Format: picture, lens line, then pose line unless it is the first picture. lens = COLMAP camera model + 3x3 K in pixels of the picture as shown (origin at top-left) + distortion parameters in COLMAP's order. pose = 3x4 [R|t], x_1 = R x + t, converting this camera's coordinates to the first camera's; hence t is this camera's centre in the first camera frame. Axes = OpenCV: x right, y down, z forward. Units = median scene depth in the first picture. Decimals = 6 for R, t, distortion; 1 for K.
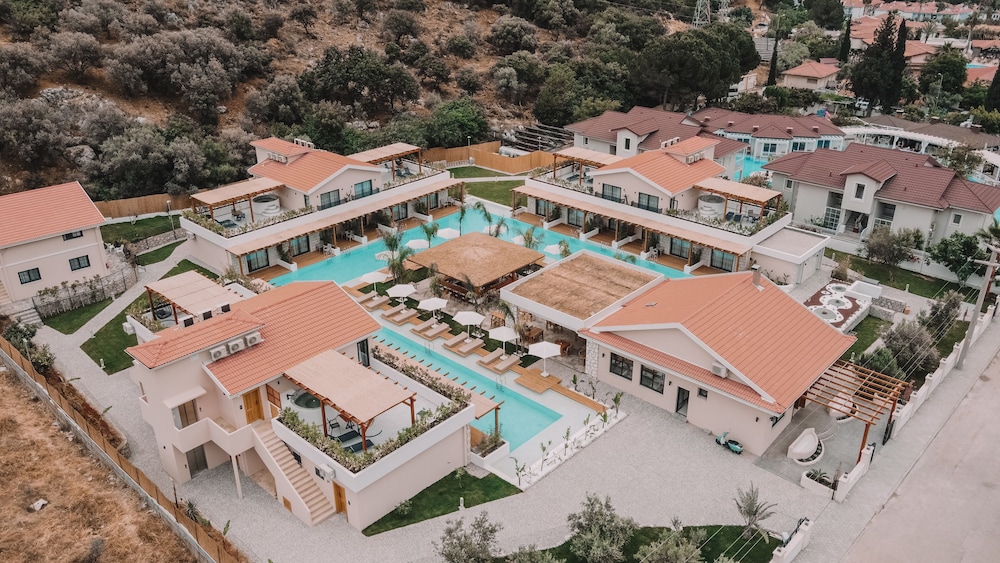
lens RADIAL K [[783.6, 0, 500.0], [0, 783.6, 281.5], [0, 0, 1]] dist [-0.011327, 0.028626]
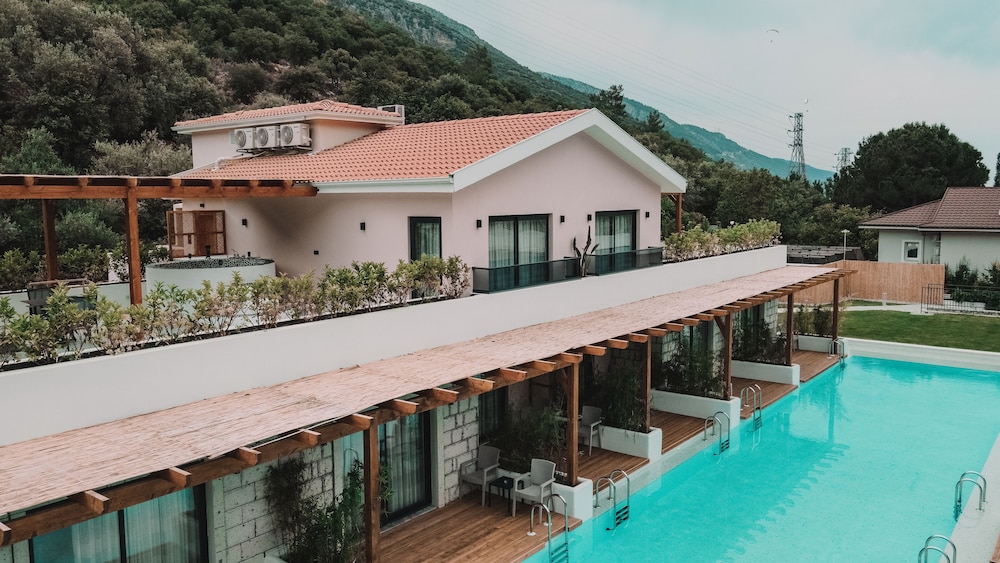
lens RADIAL K [[783.6, 0, 500.0], [0, 783.6, 281.5], [0, 0, 1]] dist [-0.011327, 0.028626]
pose [[0.997237, 0.000929, 0.074287, -0.240346], [0.022551, 0.948959, -0.314591, -0.029494], [-0.070787, 0.315397, 0.946316, 0.805739]]
